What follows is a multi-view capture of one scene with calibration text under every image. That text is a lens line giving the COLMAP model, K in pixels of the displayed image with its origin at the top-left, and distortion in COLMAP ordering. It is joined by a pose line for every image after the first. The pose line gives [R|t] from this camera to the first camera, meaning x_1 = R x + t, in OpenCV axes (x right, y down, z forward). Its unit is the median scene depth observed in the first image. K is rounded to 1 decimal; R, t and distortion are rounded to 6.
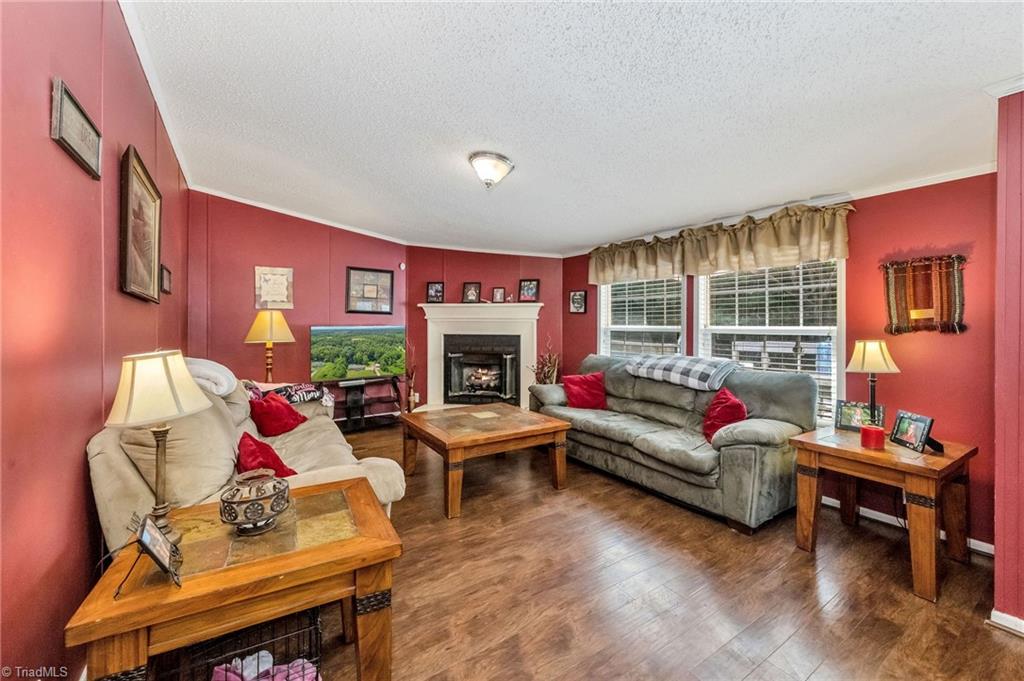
lens RADIAL K [[416.3, 0, 512.1], [0, 416.3, 324.6], [0, 0, 1]] dist [0.000320, -0.000006]
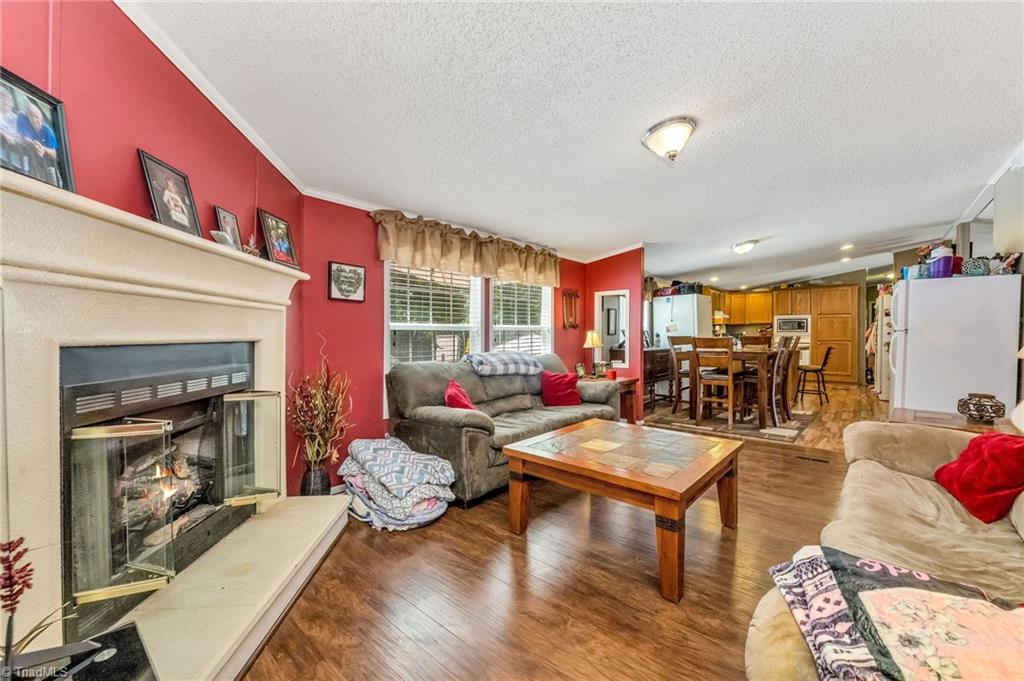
lens RADIAL K [[445.0, 0, 512.0], [0, 445.0, 340.5], [0, 0, 1]] dist [0.000220, -0.000012]
pose [[-0.323684, -0.040329, 0.945305, -0.506751], [-0.020525, 0.999155, 0.035598, 0.001739], [-0.945942, -0.007880, -0.324239, 0.934548]]
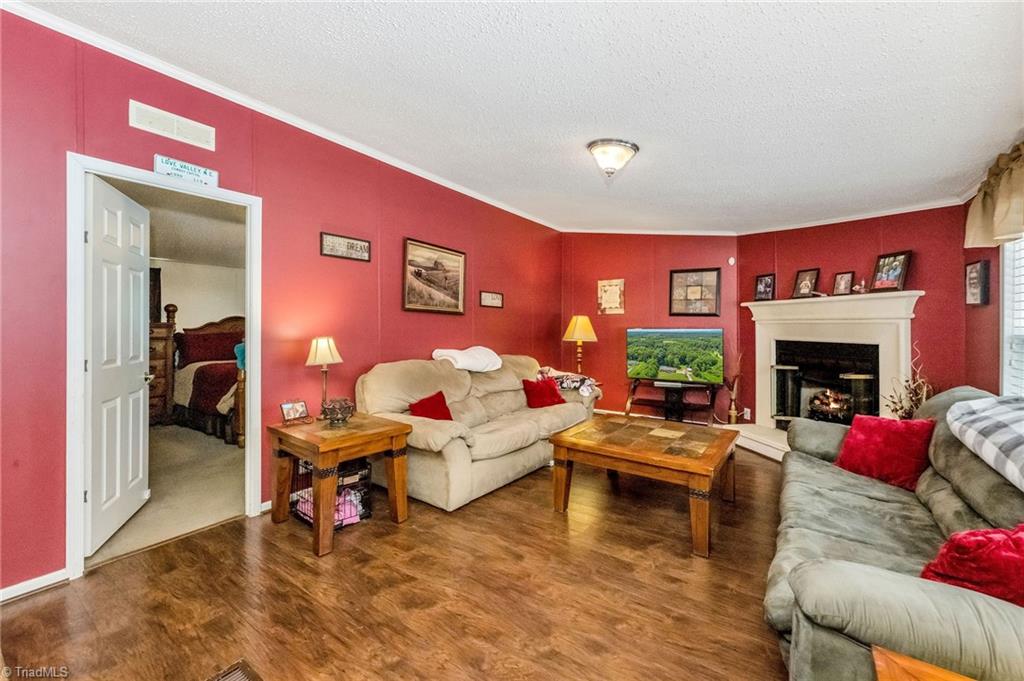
lens RADIAL K [[416.3, 0, 512.1], [0, 416.3, 324.6], [0, 0, 1]] dist [0.000320, -0.000006]
pose [[0.359504, -0.004315, -0.933133, 0.420057], [-0.004565, 0.999969, -0.006383, 0.001871], [0.933132, 0.006555, 0.359473, 0.273782]]
